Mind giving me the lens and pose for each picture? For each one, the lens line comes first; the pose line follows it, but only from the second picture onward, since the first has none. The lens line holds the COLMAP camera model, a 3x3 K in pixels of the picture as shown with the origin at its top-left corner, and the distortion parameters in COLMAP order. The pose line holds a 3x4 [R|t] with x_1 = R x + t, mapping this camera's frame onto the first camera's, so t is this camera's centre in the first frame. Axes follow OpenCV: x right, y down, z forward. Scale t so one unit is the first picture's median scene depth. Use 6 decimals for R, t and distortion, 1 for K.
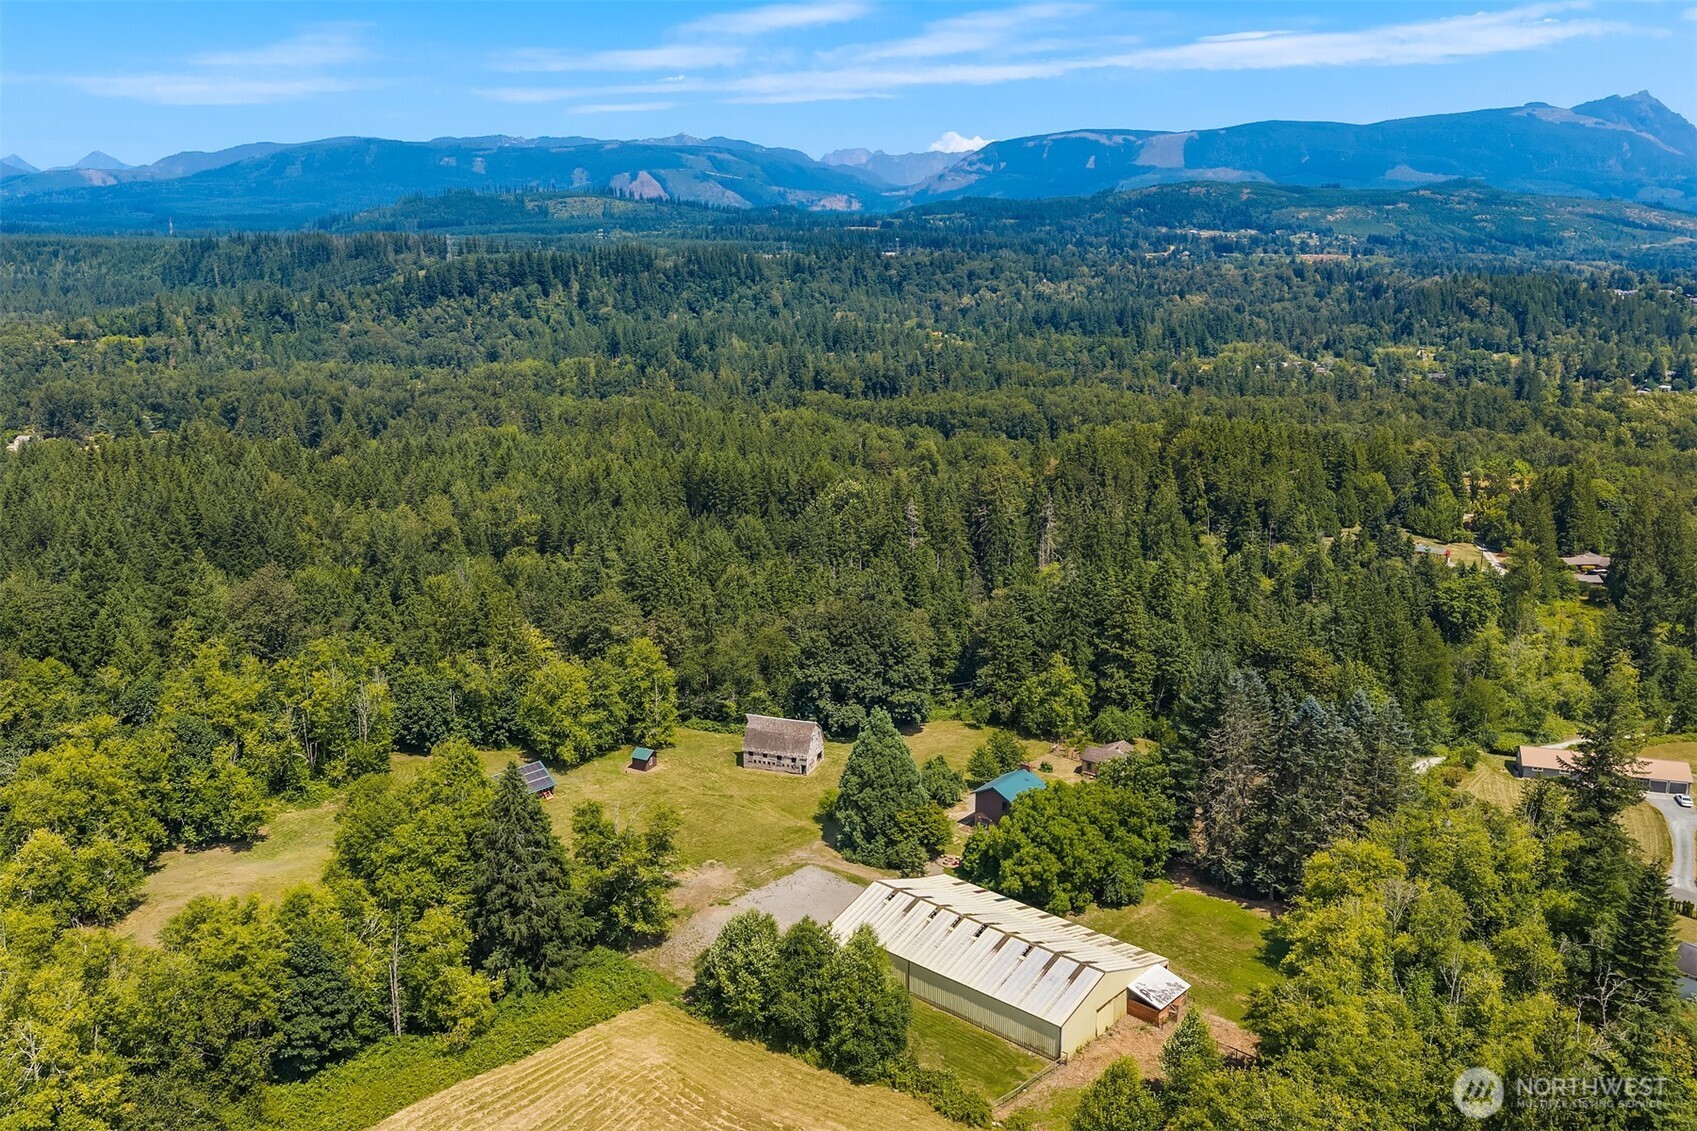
lens RADIAL K [[1405.0, 0, 848.5], [0, 1405.0, 565.5], [0, 0, 1]] dist [0.013251, -0.018162]
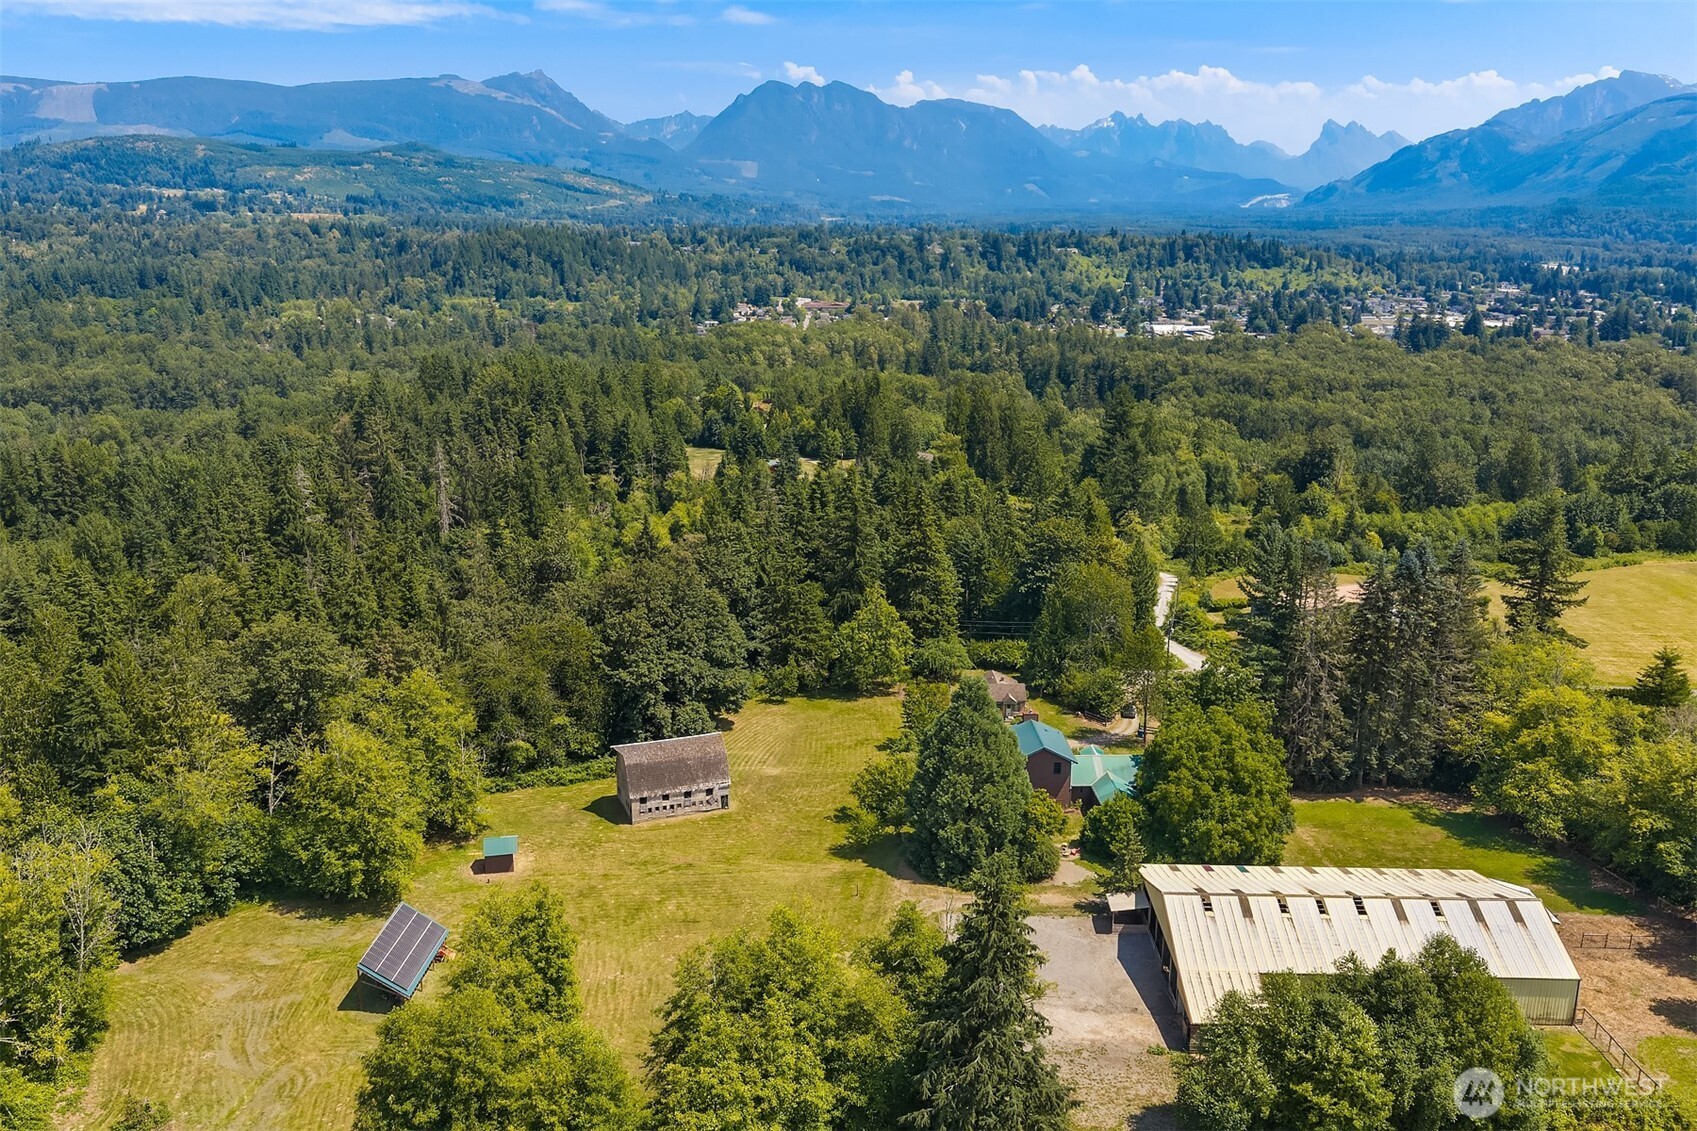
lens RADIAL K [[1405.0, 0, 848.5], [0, 1405.0, 565.5], [0, 0, 1]] dist [0.013251, -0.018162]
pose [[0.761193, -0.159196, 0.628683, -0.372115], [0.145222, 0.986628, 0.074004, -0.012054], [-0.632057, 0.034967, 0.774133, 0.381954]]
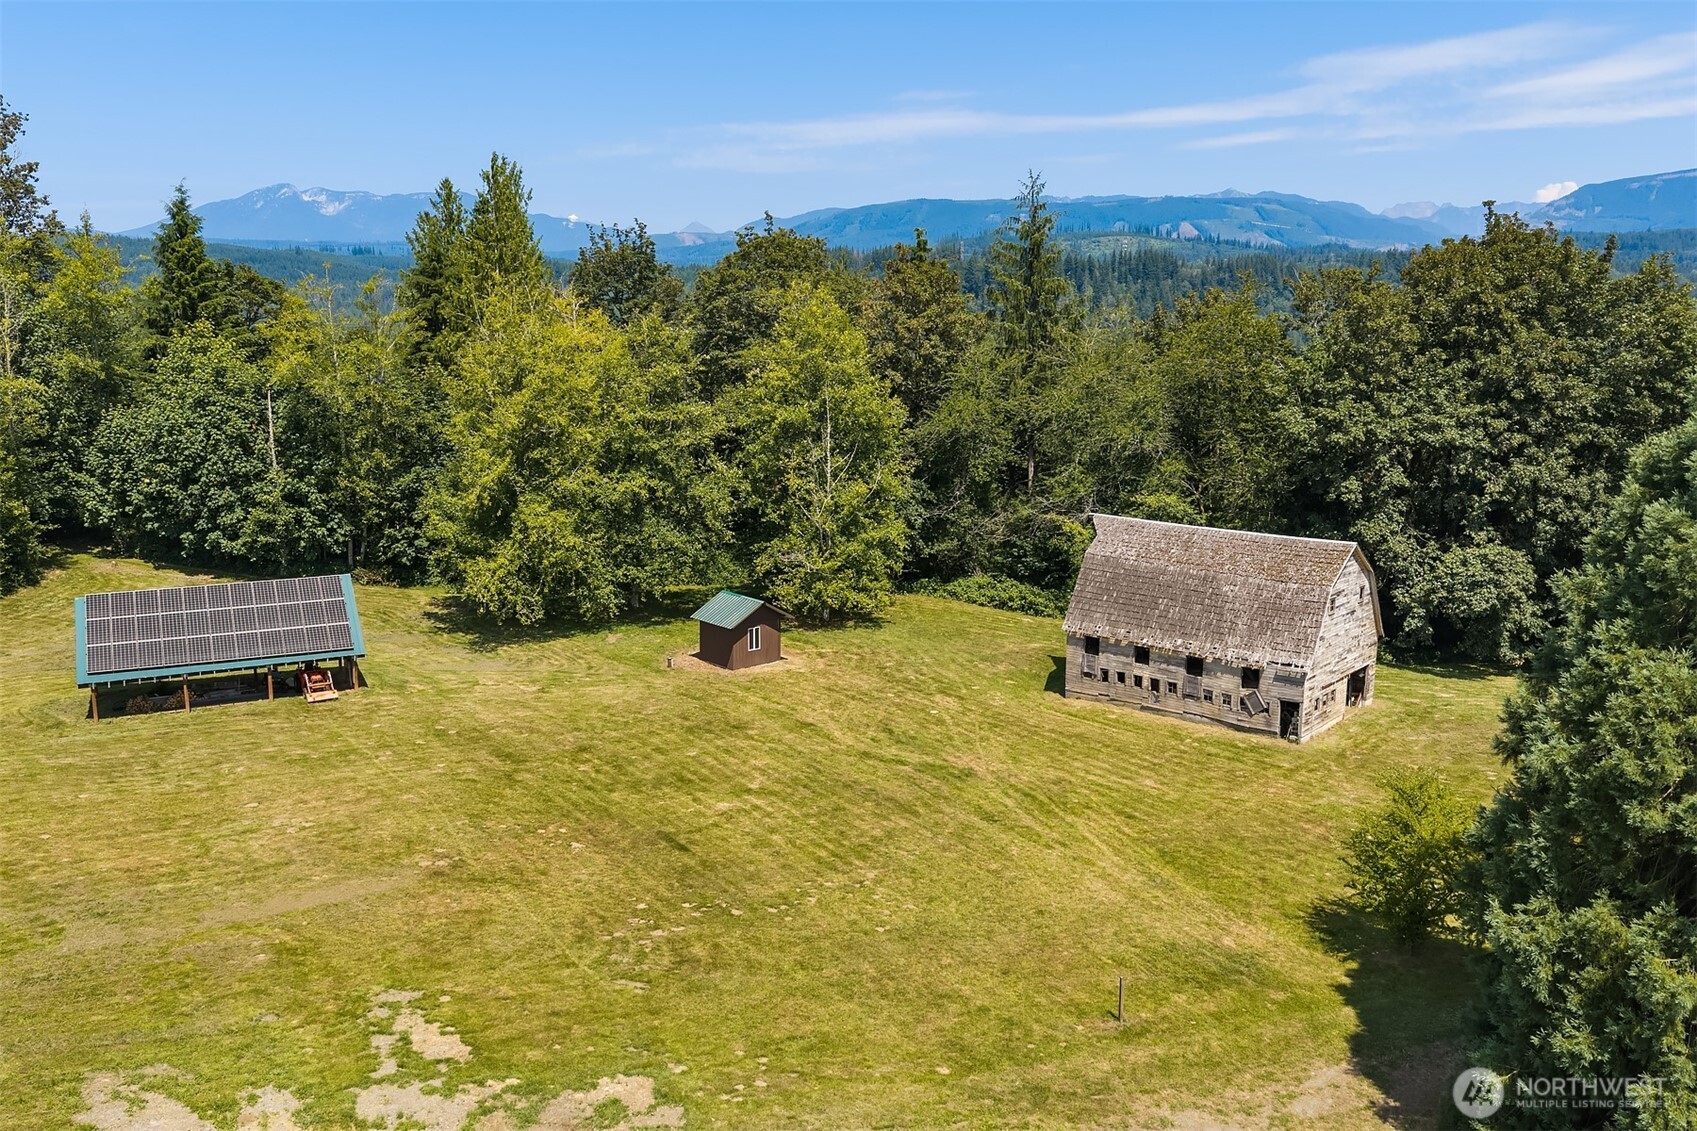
lens RADIAL K [[1405.0, 0, 848.5], [0, 1405.0, 565.5], [0, 0, 1]] dist [0.013251, -0.018162]
pose [[0.932246, 0.068174, -0.355345, -0.016157], [-0.083014, 0.996192, -0.026664, 0.120314], [0.352174, 0.054356, 0.934355, 0.674295]]
